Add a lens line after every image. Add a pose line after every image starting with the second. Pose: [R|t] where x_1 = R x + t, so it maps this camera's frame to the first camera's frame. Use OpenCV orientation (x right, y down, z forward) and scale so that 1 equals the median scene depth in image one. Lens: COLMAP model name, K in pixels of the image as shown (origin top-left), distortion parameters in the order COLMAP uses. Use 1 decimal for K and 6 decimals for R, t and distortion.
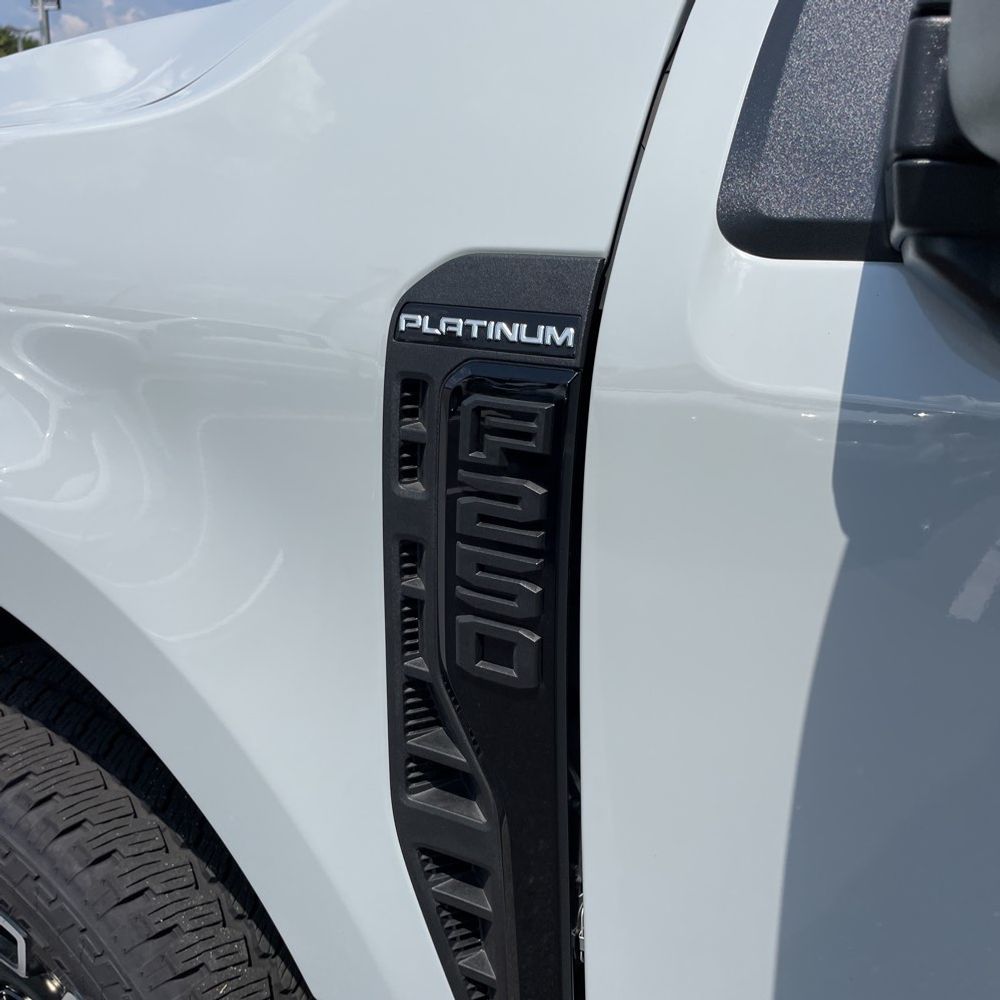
lens RADIAL K [[1010.2, 0, 500.0], [0, 1010.2, 500.0], [0, 0, 1]] dist [0.089274, -0.119808]
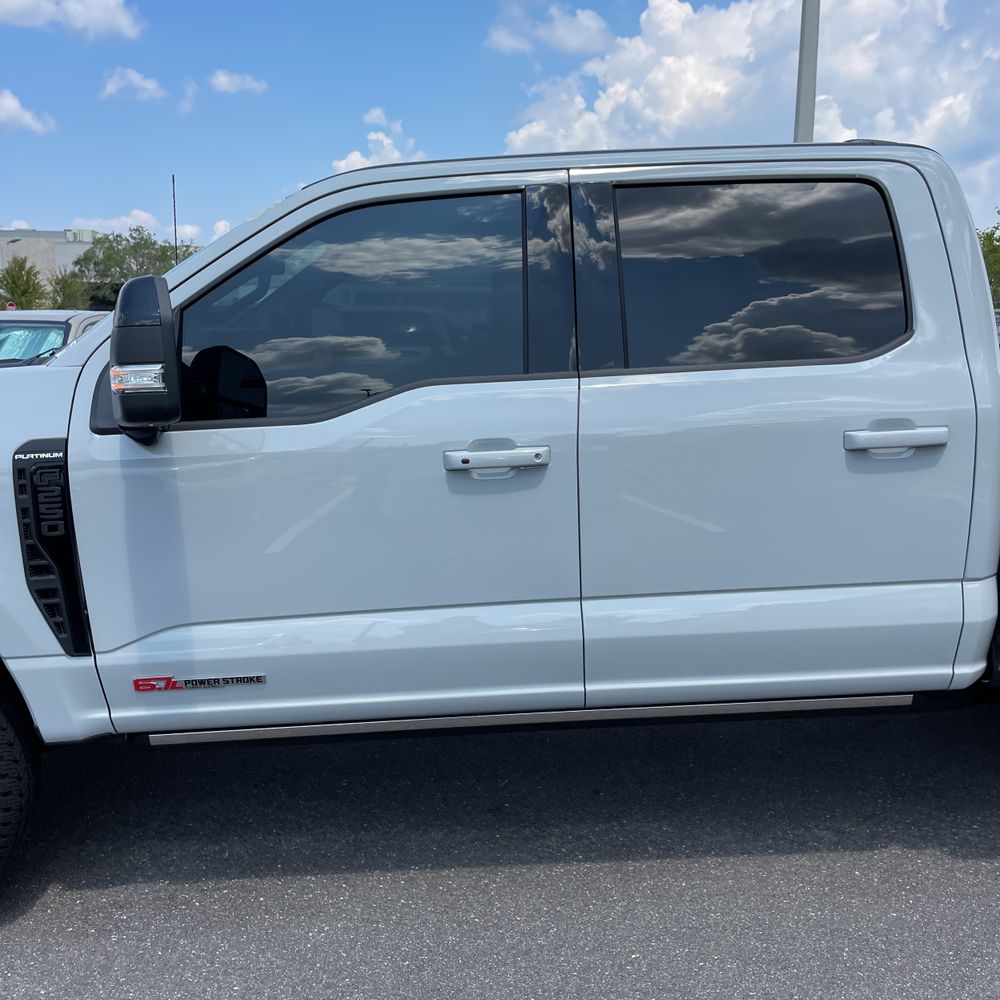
lens RADIAL K [[1010.2, 0, 500.0], [0, 1010.2, 500.0], [0, 0, 1]] dist [0.089274, -0.119808]
pose [[0.852536, -0.127990, 0.506755, -0.575636], [0.200653, 0.975407, -0.091212, 0.812103], [-0.482618, 0.179444, 0.857251, -3.685123]]
